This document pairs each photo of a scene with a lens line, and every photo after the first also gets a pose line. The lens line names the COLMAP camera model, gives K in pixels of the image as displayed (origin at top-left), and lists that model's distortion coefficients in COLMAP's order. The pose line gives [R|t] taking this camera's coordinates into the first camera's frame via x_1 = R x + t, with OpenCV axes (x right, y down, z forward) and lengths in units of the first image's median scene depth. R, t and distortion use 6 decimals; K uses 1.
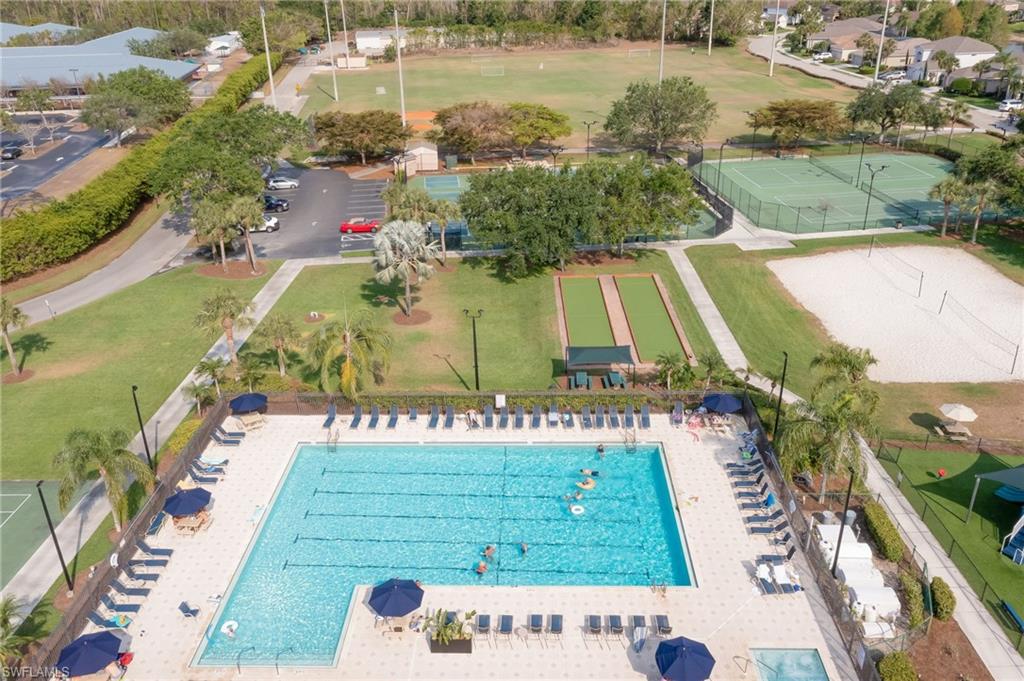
lens RADIAL K [[820.8, 0, 512.0], [0, 820.8, 340.5], [0, 0, 1]] dist [0.002120, 0.006496]
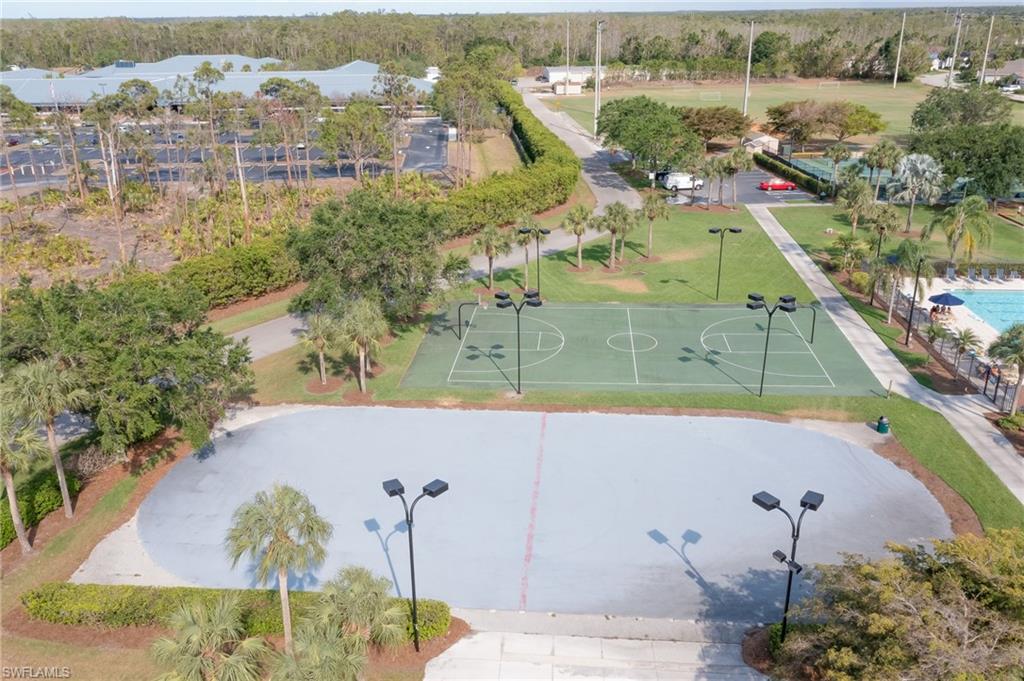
lens RADIAL K [[820.8, 0, 512.0], [0, 820.8, 340.5], [0, 0, 1]] dist [0.002120, 0.006496]
pose [[0.998406, 0.027342, -0.049375, -0.388855], [-0.030554, 0.997384, -0.065512, 0.137586], [0.047455, 0.066916, 0.996629, -0.159448]]
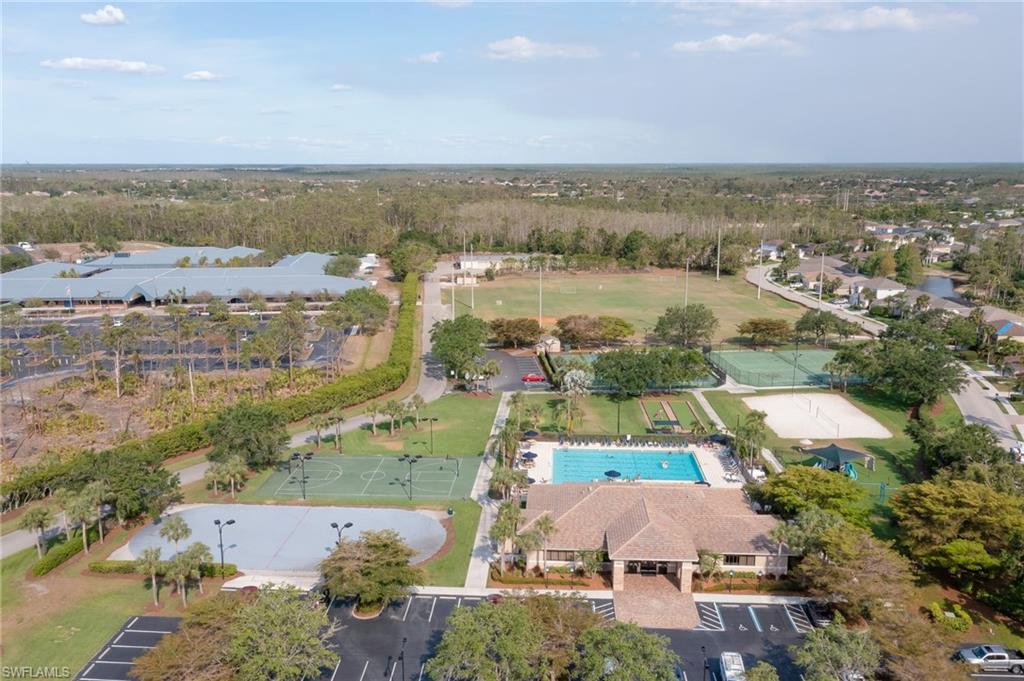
lens RADIAL K [[820.8, 0, 512.0], [0, 820.8, 340.5], [0, 0, 1]] dist [0.002120, 0.006496]
pose [[0.999316, 0.025708, -0.026582, -0.142003], [-0.031144, 0.972656, -0.230153, 0.170306], [0.019939, 0.230824, 0.972791, -0.695415]]
